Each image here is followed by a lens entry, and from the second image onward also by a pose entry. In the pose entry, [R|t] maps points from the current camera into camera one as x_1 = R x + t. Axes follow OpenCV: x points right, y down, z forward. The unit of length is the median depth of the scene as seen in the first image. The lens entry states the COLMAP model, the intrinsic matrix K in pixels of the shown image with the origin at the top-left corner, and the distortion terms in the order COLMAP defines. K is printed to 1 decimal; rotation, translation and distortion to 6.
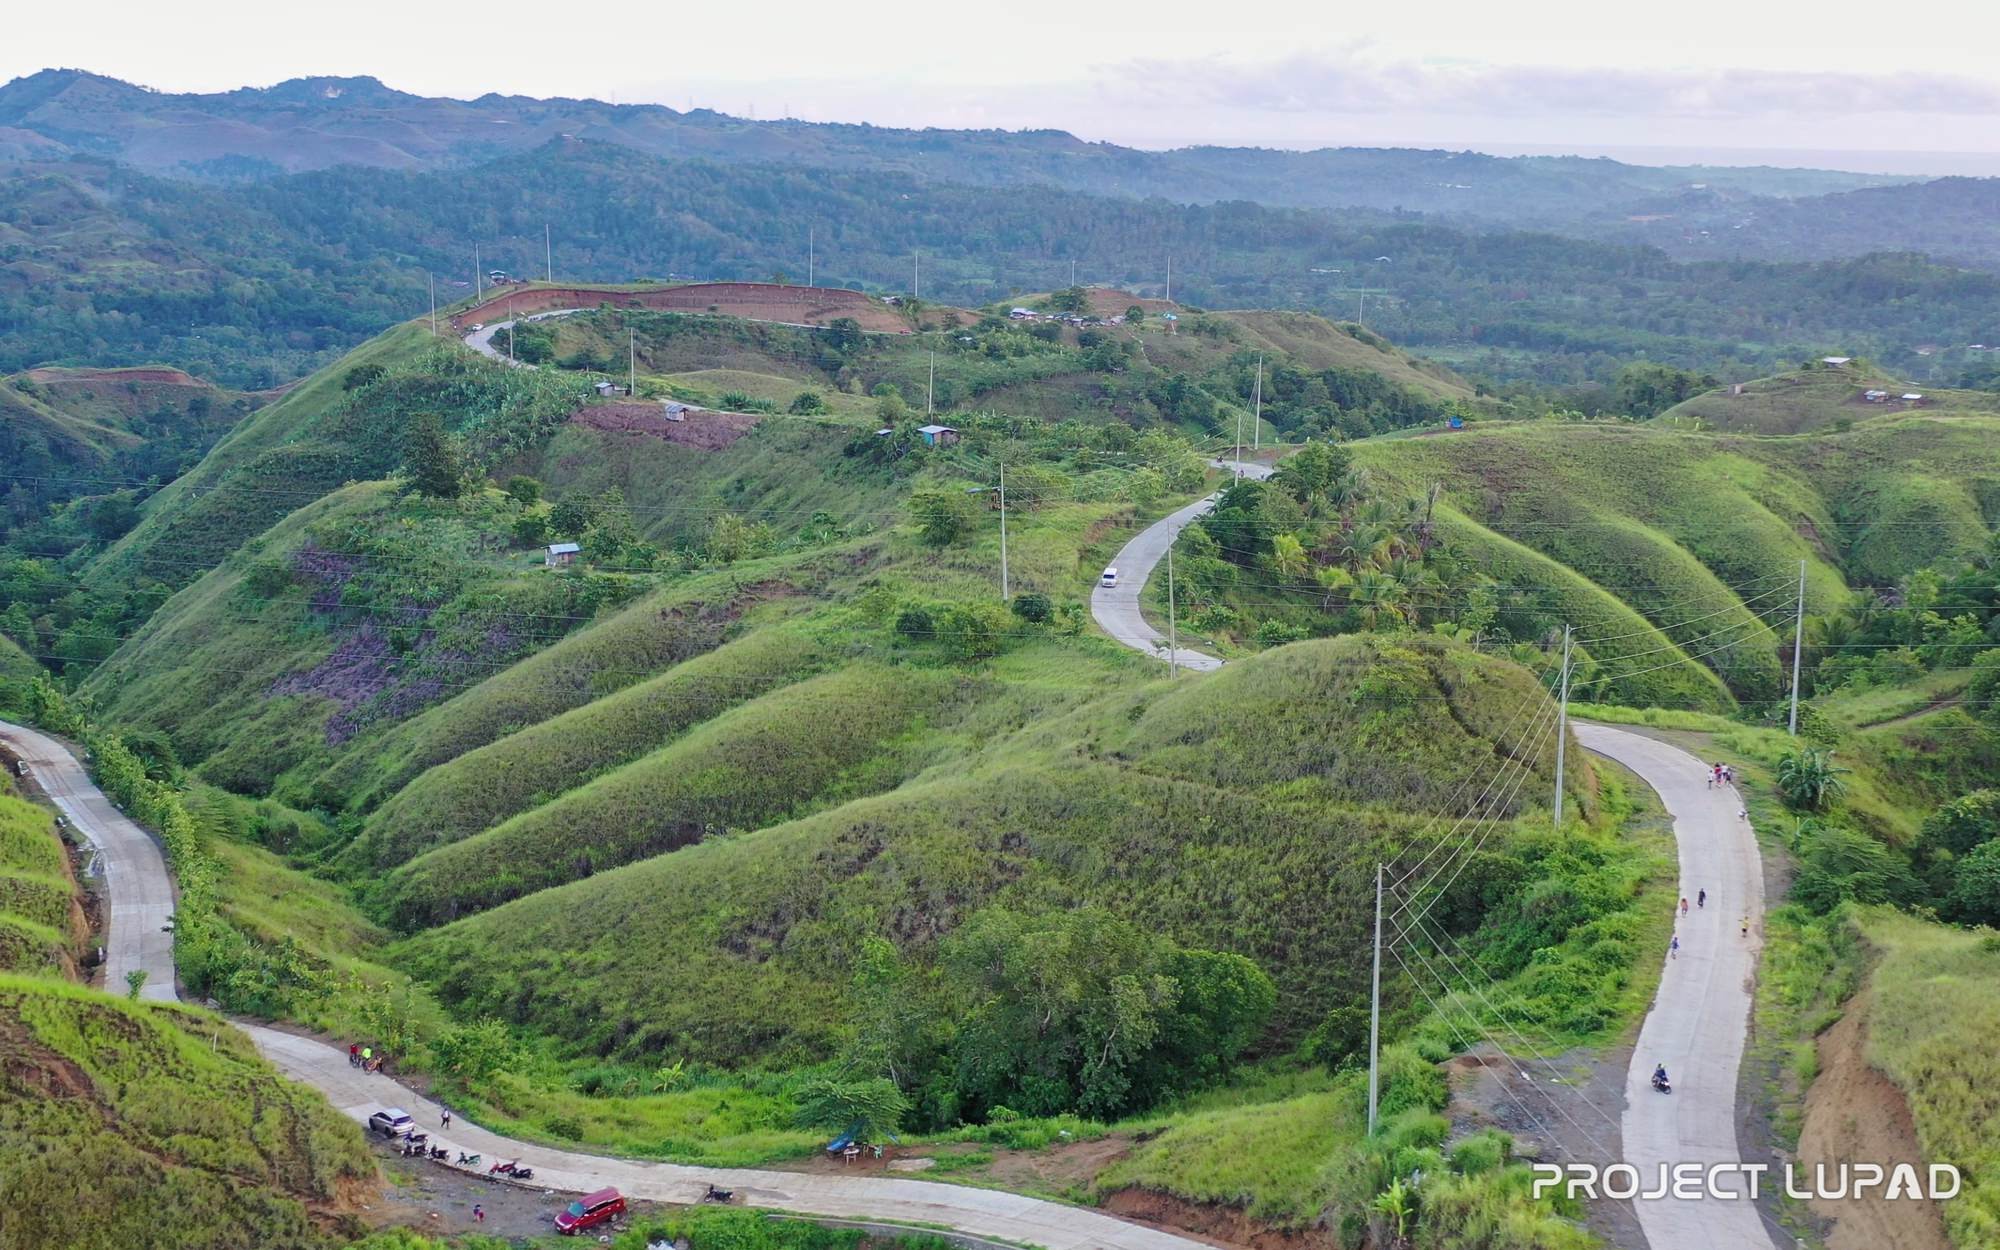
lens RADIAL K [[2466.8, 0, 994.1], [0, 2466.8, 622.8], [0, 0, 1]] dist [-0.025043, -0.018533]
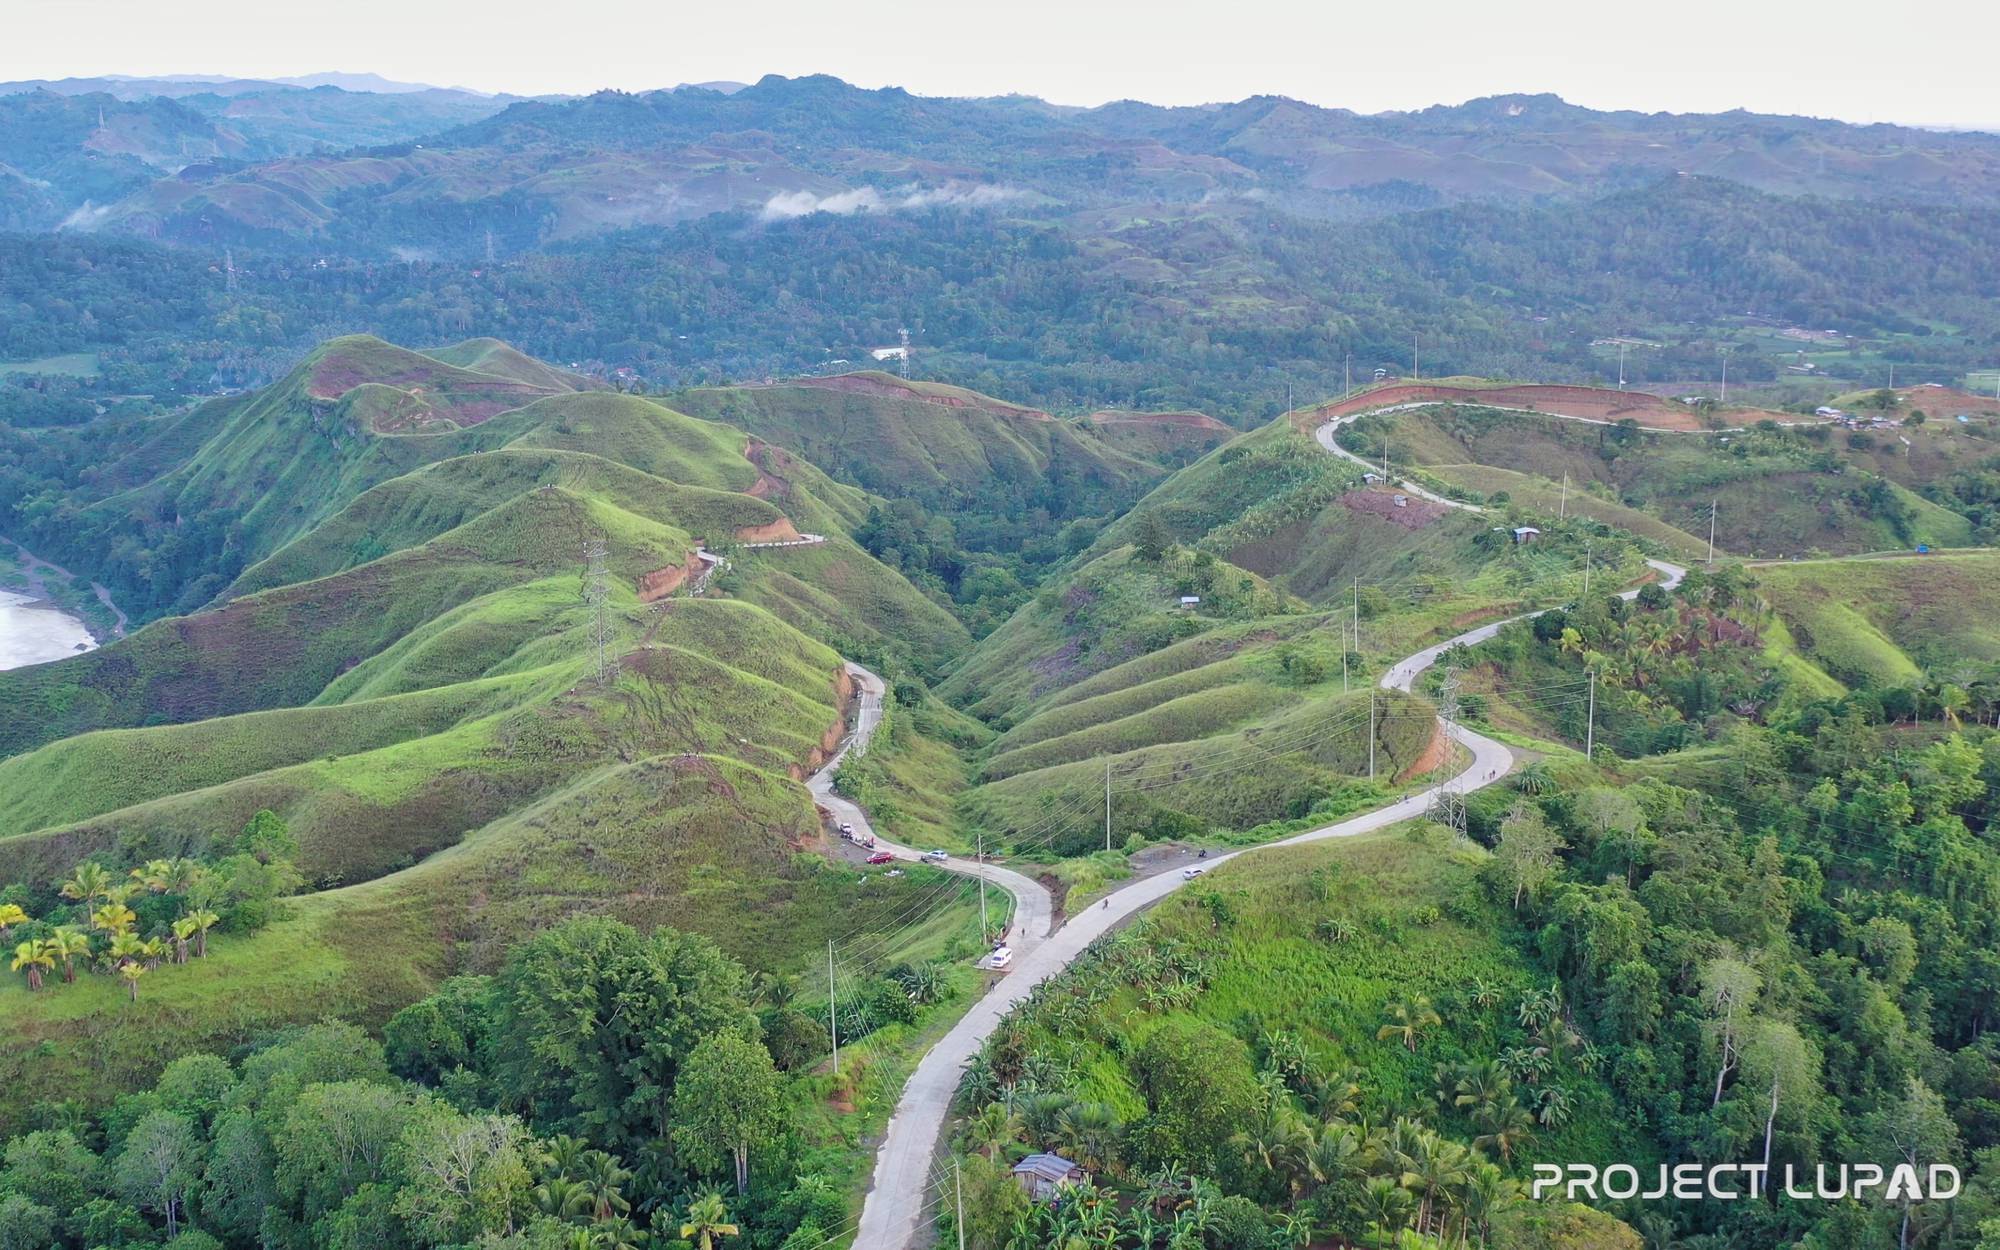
lens RADIAL K [[2466.8, 0, 994.1], [0, 2466.8, 622.8], [0, 0, 1]] dist [-0.025043, -0.018533]
pose [[0.886155, 0.082845, -0.455924, 0.238905], [-0.080920, 0.996437, 0.023780, -0.021498], [0.456270, 0.015821, 0.889701, -0.287479]]
